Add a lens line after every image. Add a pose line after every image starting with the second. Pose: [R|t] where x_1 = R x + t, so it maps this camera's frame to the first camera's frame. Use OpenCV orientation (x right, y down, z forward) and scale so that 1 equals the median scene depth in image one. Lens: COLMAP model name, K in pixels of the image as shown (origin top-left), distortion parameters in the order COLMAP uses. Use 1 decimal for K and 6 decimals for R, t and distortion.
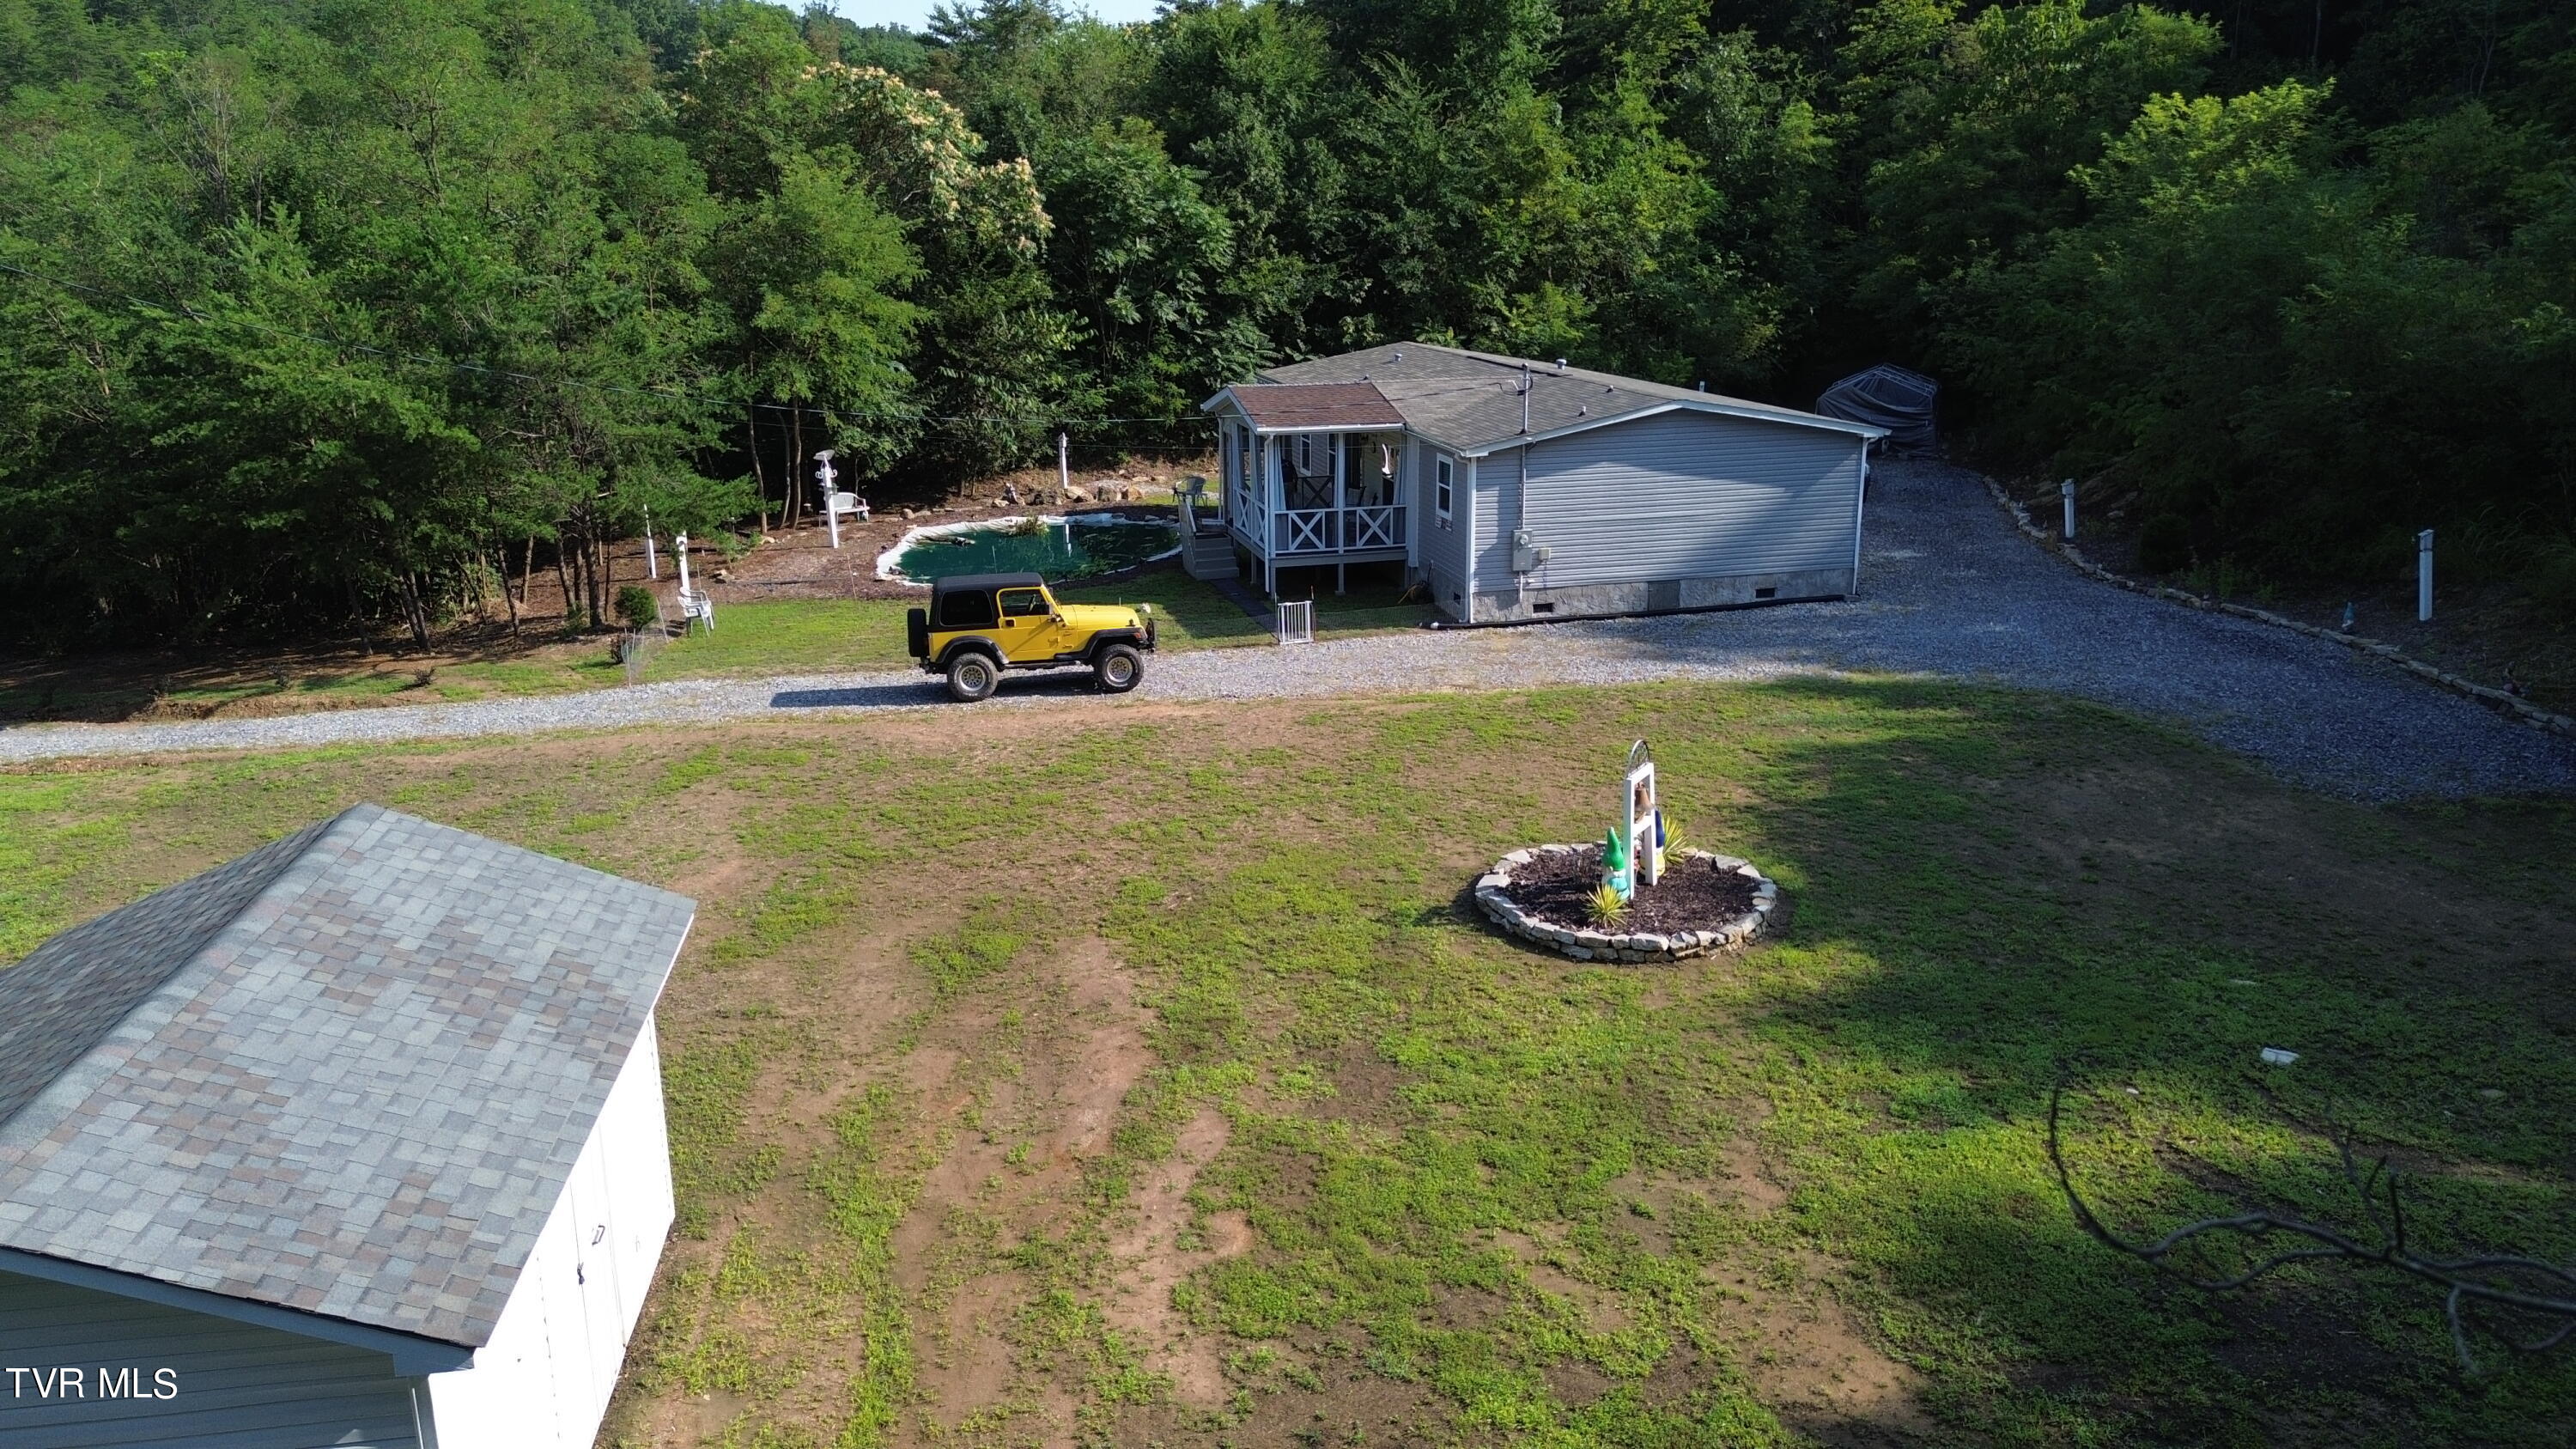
lens RADIAL K [[1829.0, 0, 1284.1], [0, 1829.0, 711.6], [0, 0, 1]] dist [0.080353, -0.086518]
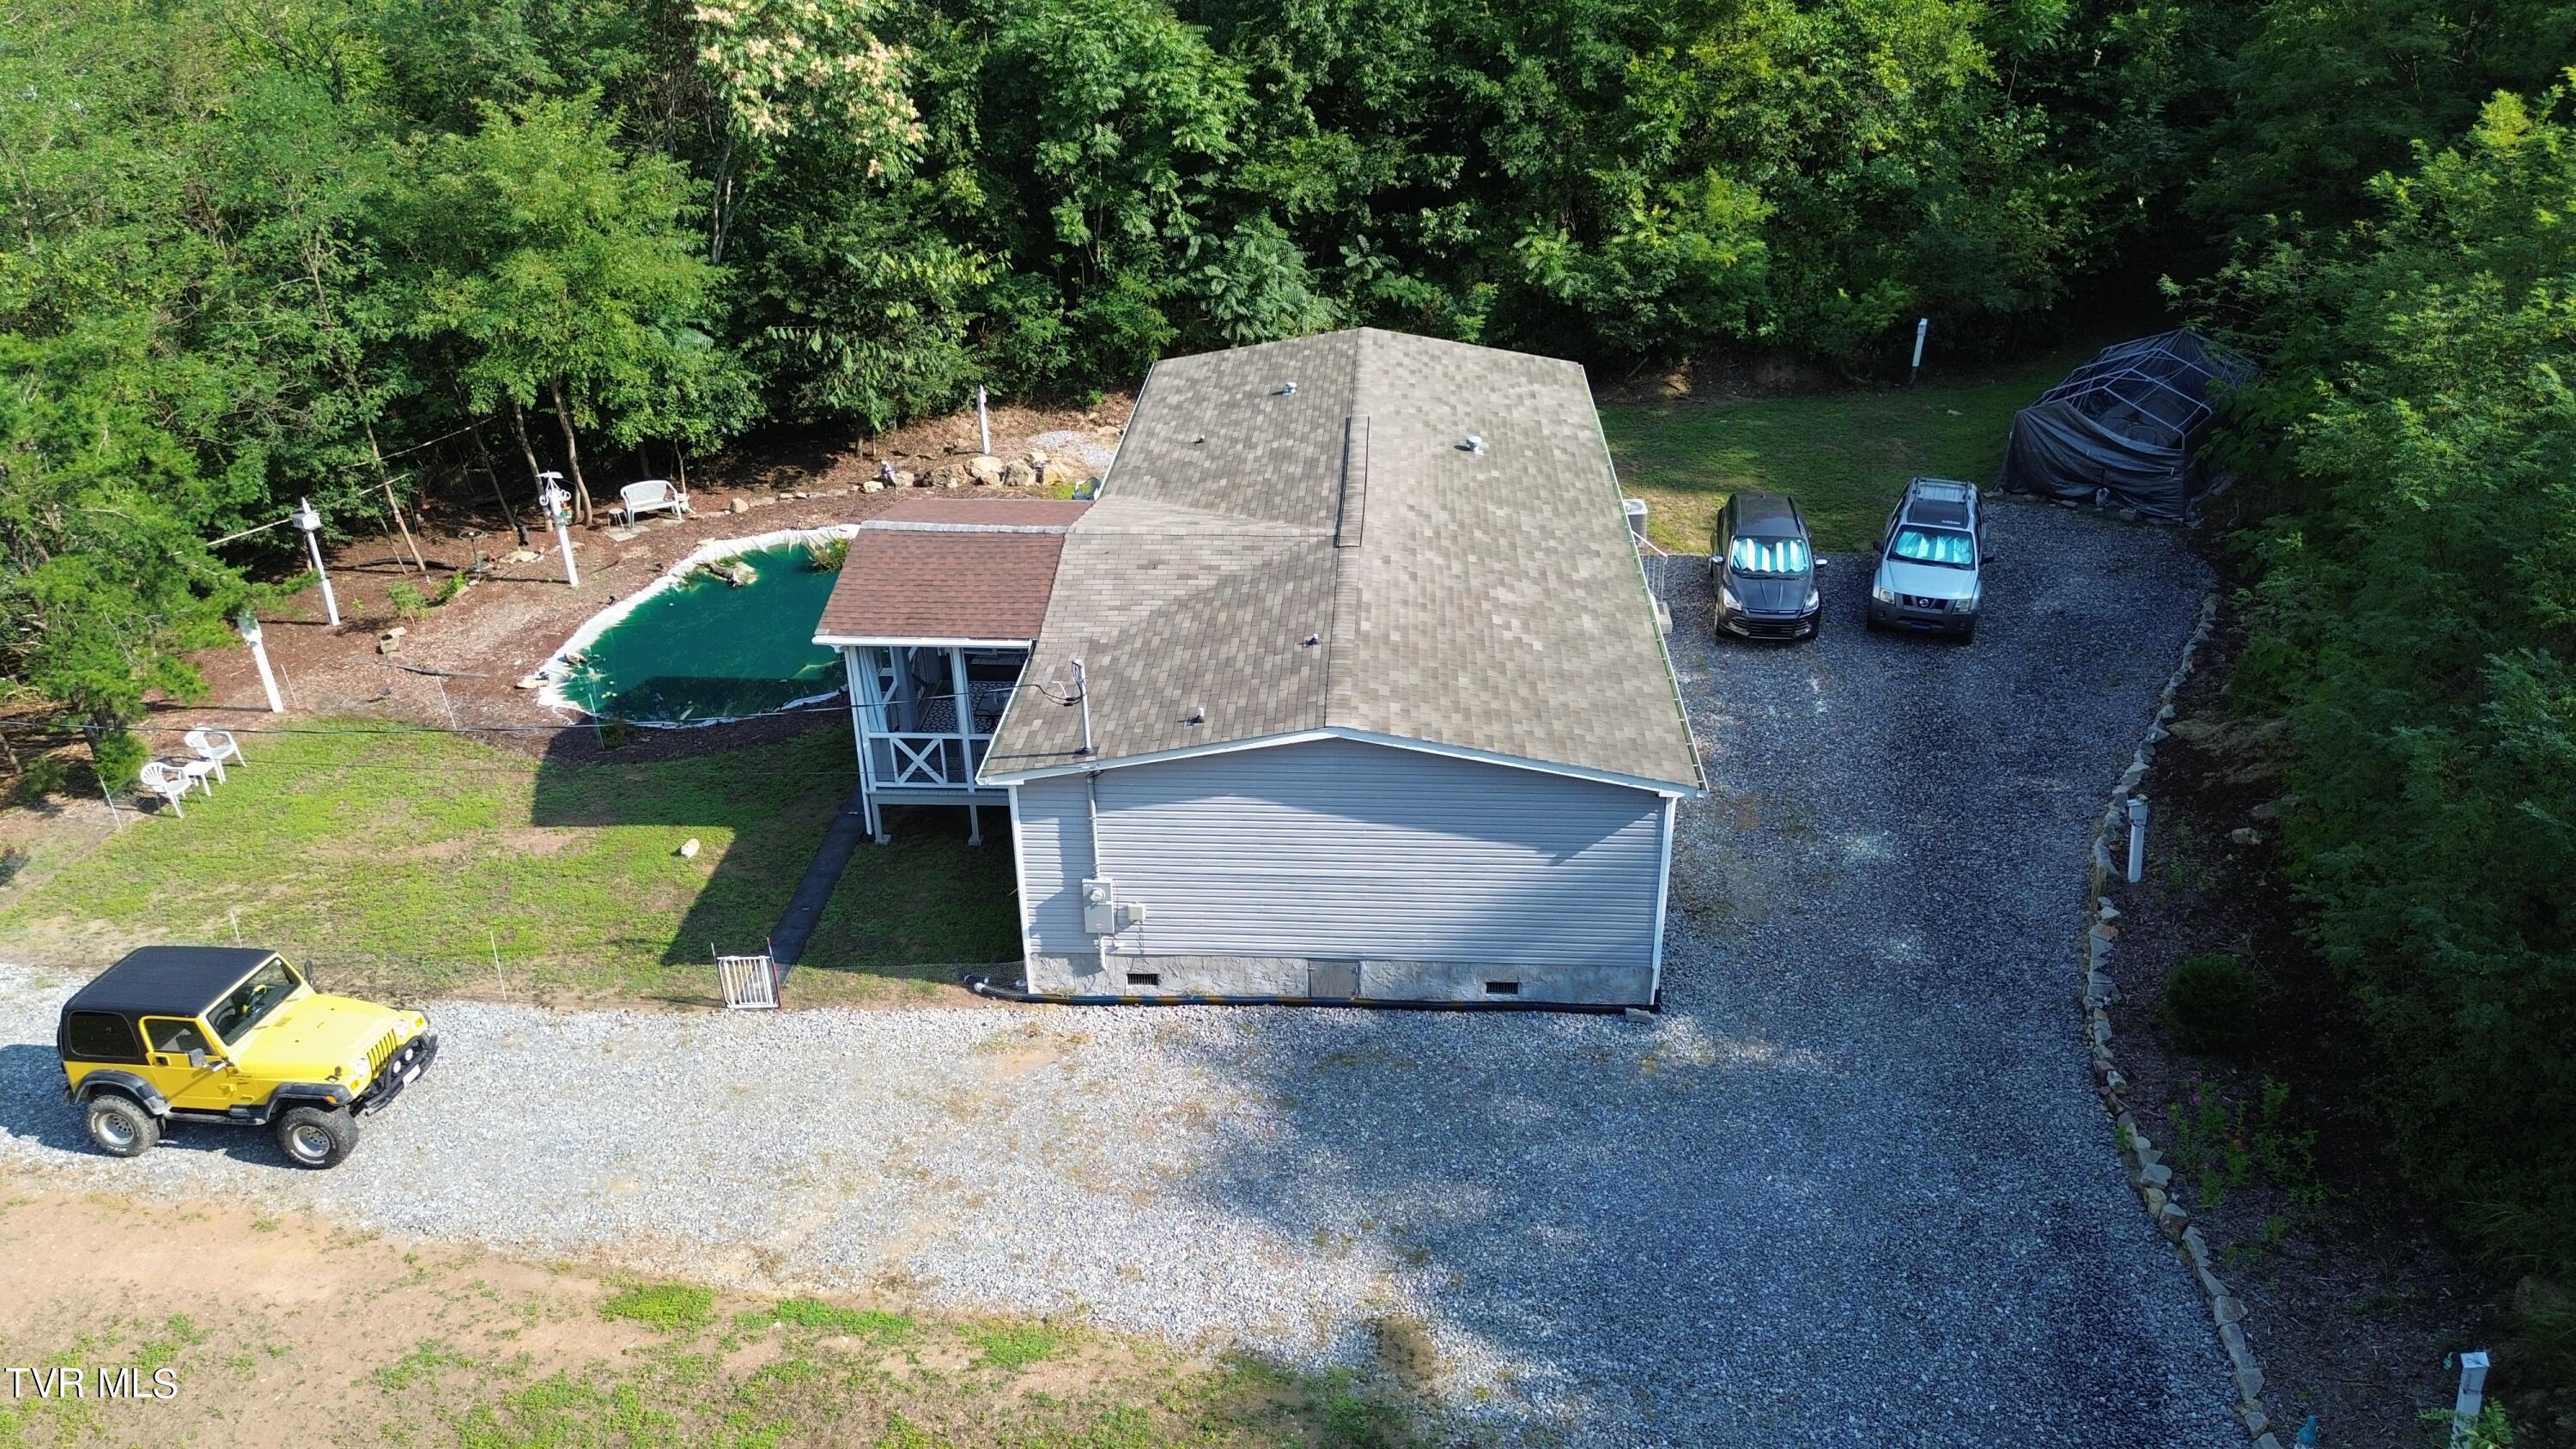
lens RADIAL K [[1817.8, 0, 1280.9], [0, 1817.8, 734.8], [0, 0, 1]] dist [0.073593, -0.087351]
pose [[0.956891, 0.135403, -0.256954, 0.229578], [-0.076149, 0.970694, 0.227934, -0.197117], [0.280287, -0.198541, 0.939159, 0.266271]]
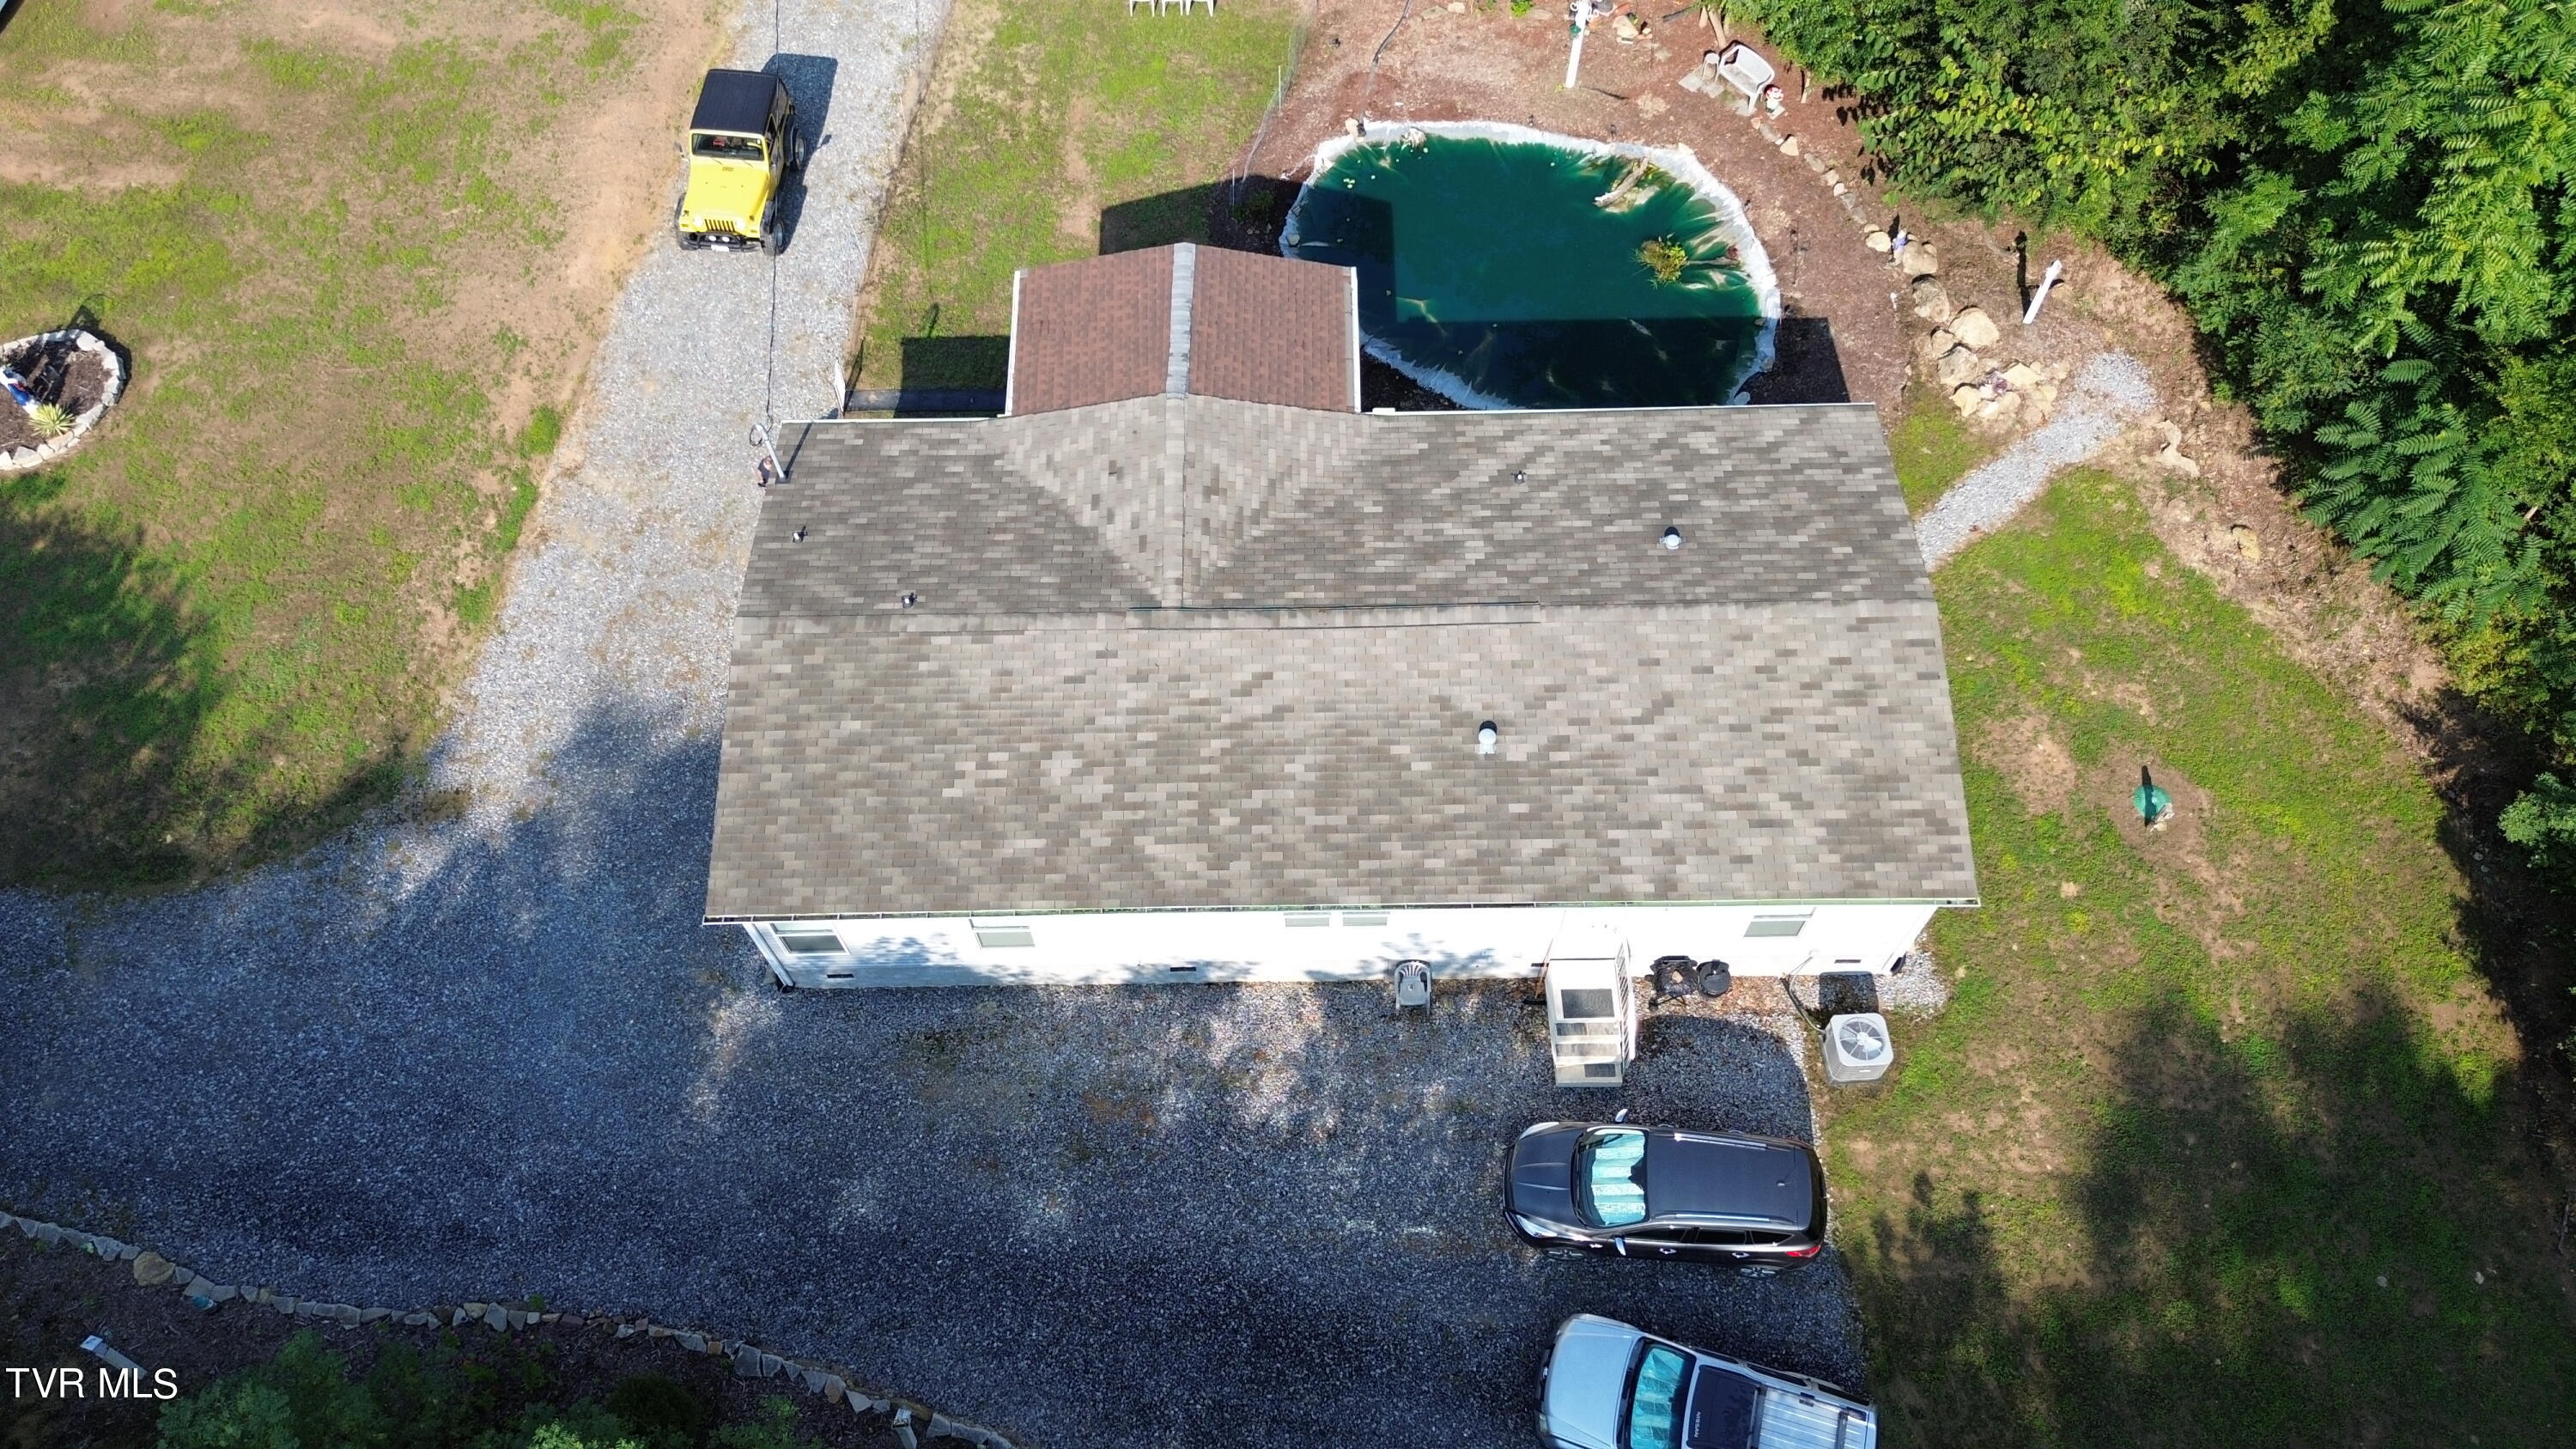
lens RADIAL K [[1829.0, 0, 1284.1], [0, 1829.0, 711.6], [0, 0, 1]] dist [0.080353, -0.086518]
pose [[-0.221793, 0.855756, -0.467428, 0.360018], [-0.243712, 0.415504, 0.876334, -0.574421], [0.944146, 0.308282, 0.116402, 0.733395]]
